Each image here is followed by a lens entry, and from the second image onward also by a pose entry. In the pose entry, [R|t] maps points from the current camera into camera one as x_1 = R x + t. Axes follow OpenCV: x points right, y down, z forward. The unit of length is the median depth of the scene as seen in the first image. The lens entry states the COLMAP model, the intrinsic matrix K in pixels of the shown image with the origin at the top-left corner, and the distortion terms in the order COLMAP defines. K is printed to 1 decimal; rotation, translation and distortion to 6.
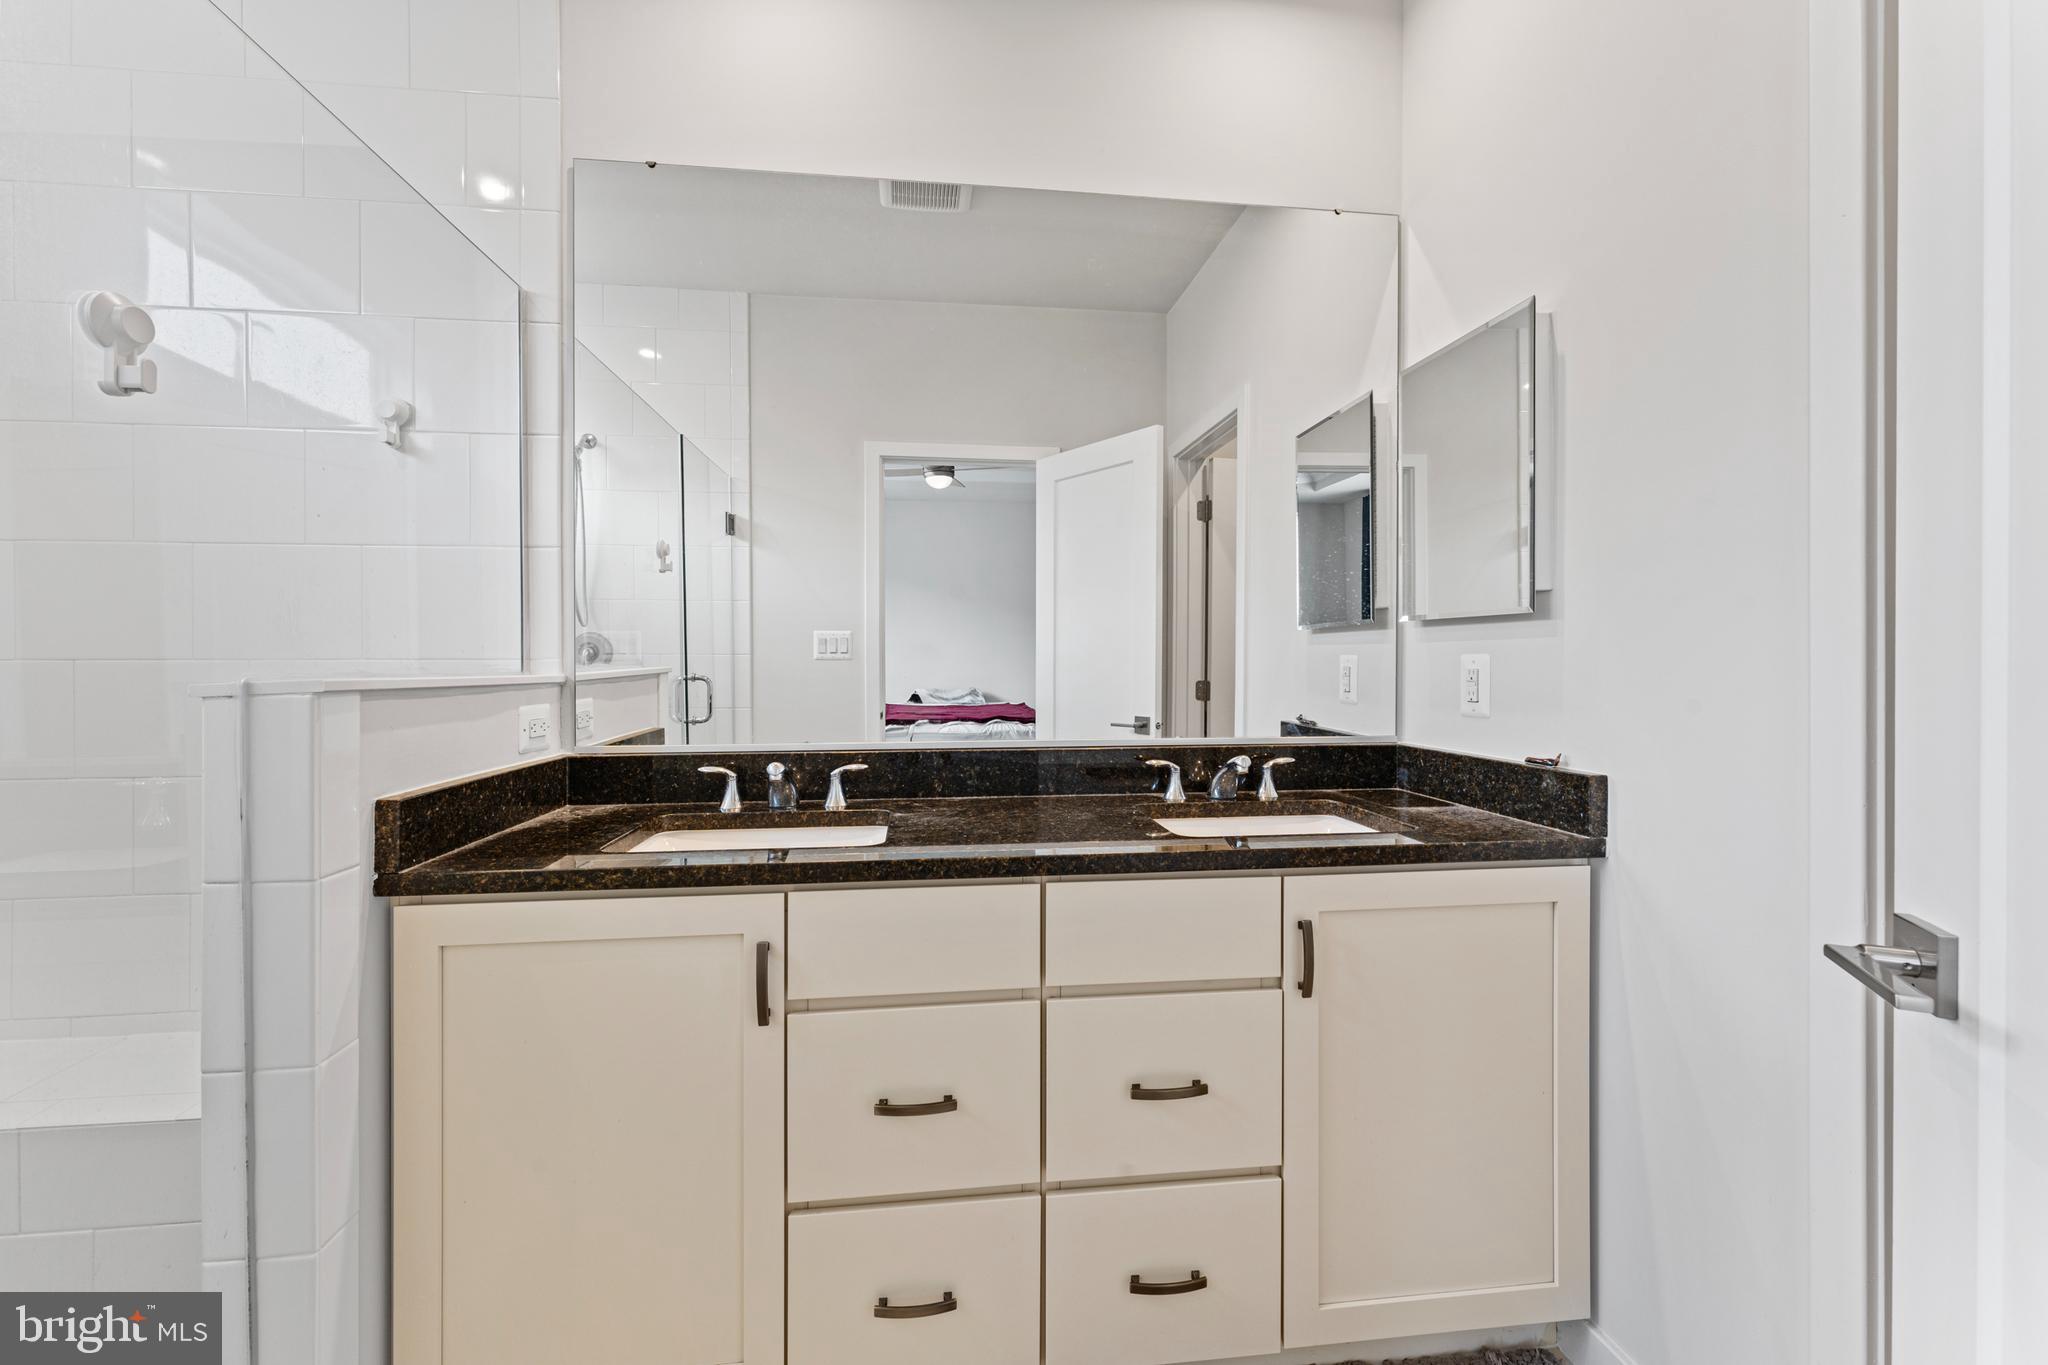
lens RADIAL K [[824.5, 0, 1018.8], [0, 824.5, 669.8], [0, 0, 1]] dist [-0.004077, -0.001008]
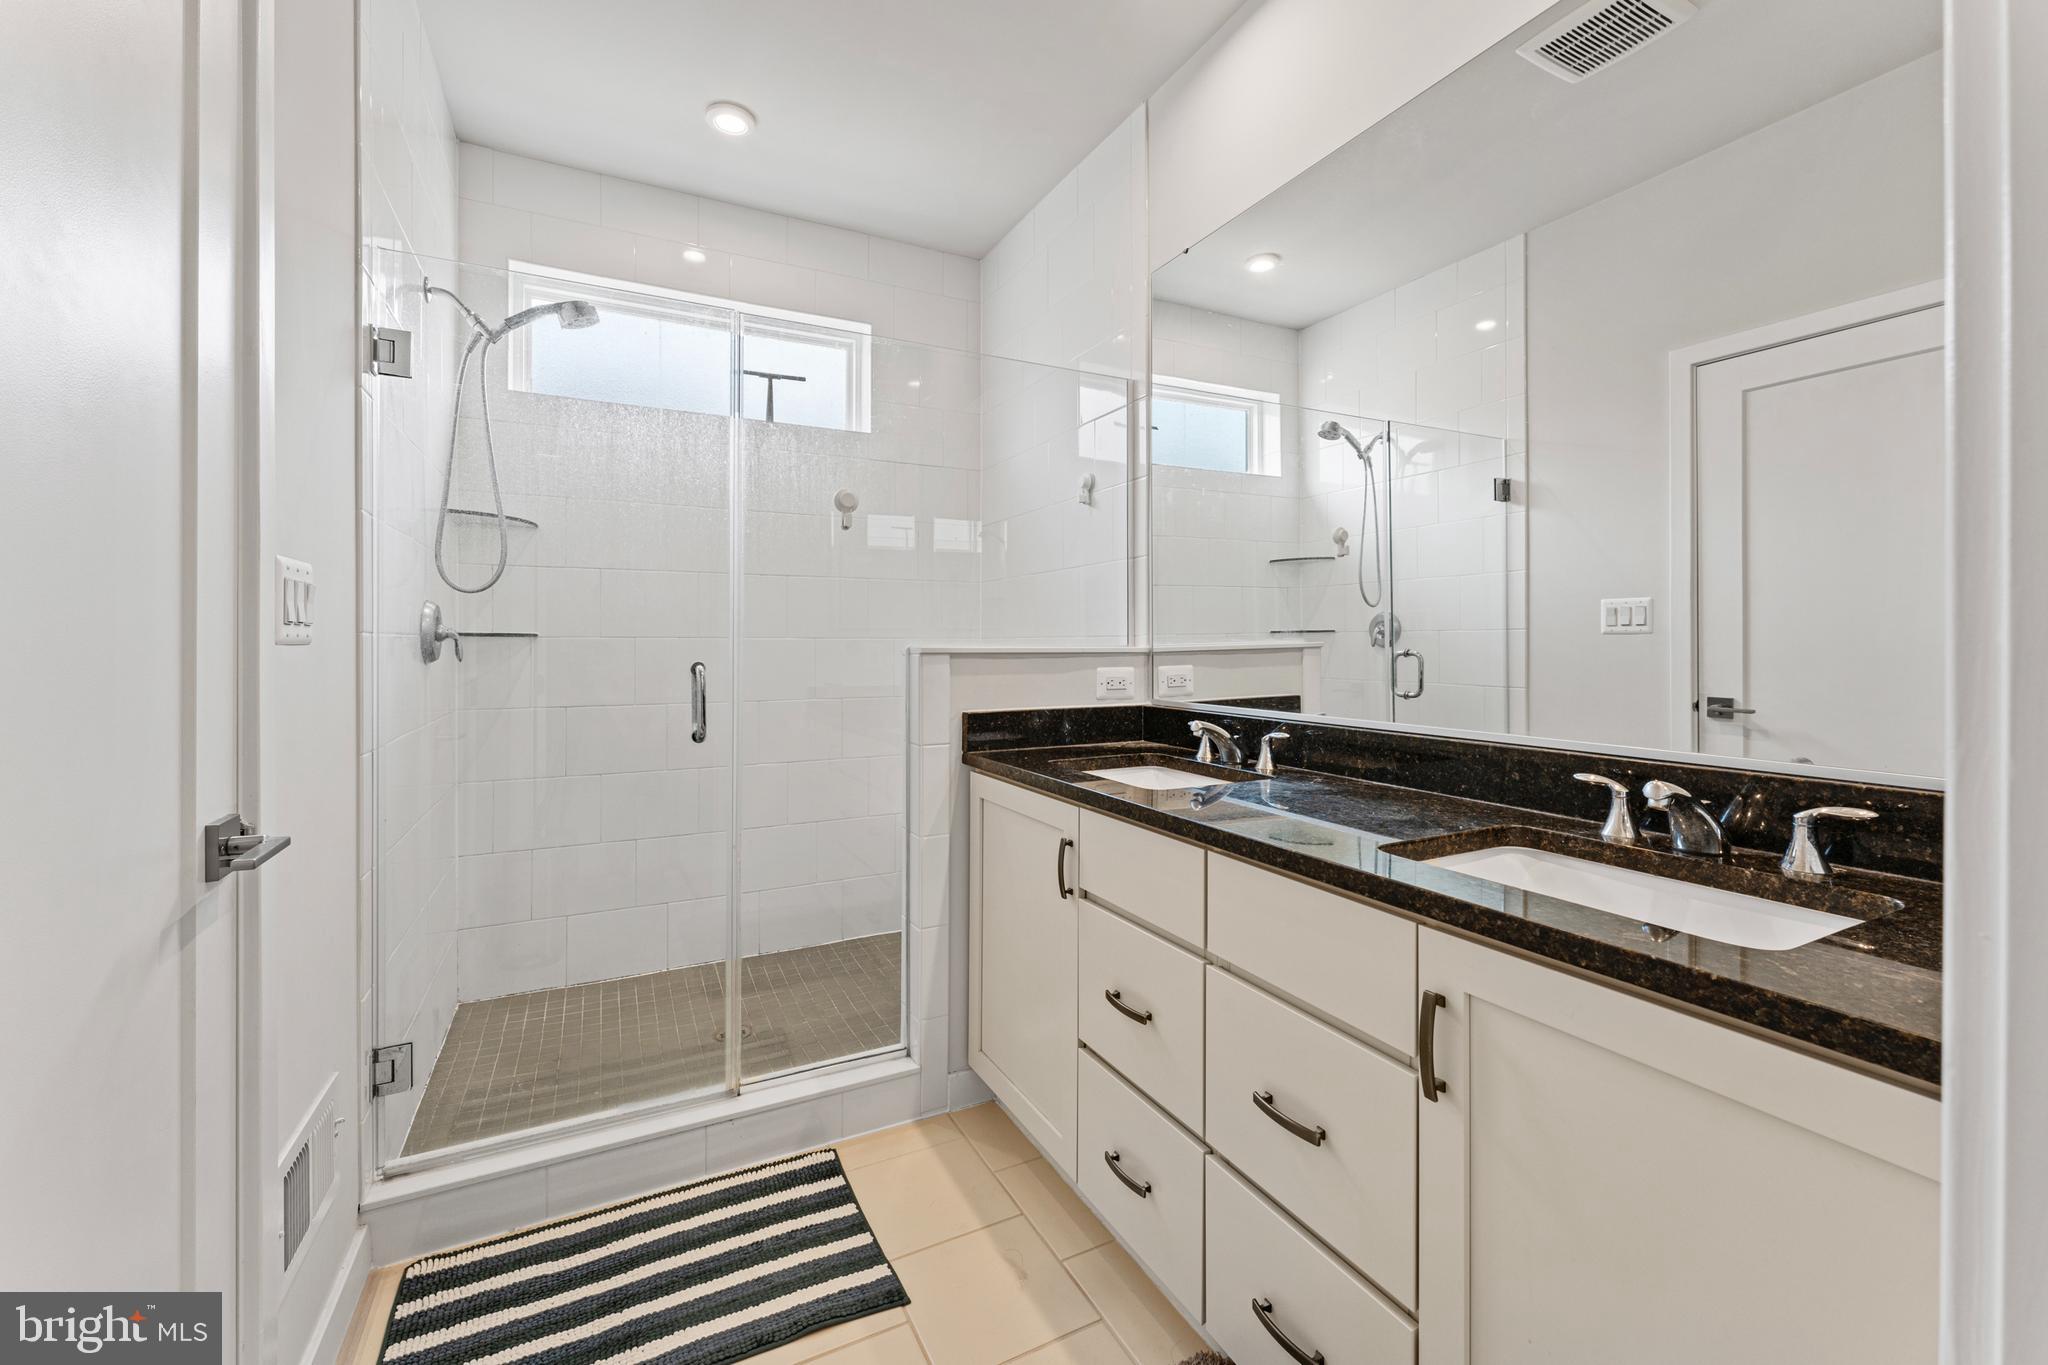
lens RADIAL K [[824.5, 0, 998.4], [0, 824.5, 643.3], [0, 0, 1]] dist [-0.004077, -0.001008]
pose [[0.330826, 0.001665, -0.943690, 0.677790], [-0.005614, 0.999984, -0.000204, 0.000978], [0.943675, 0.005365, 0.330830, 0.302540]]
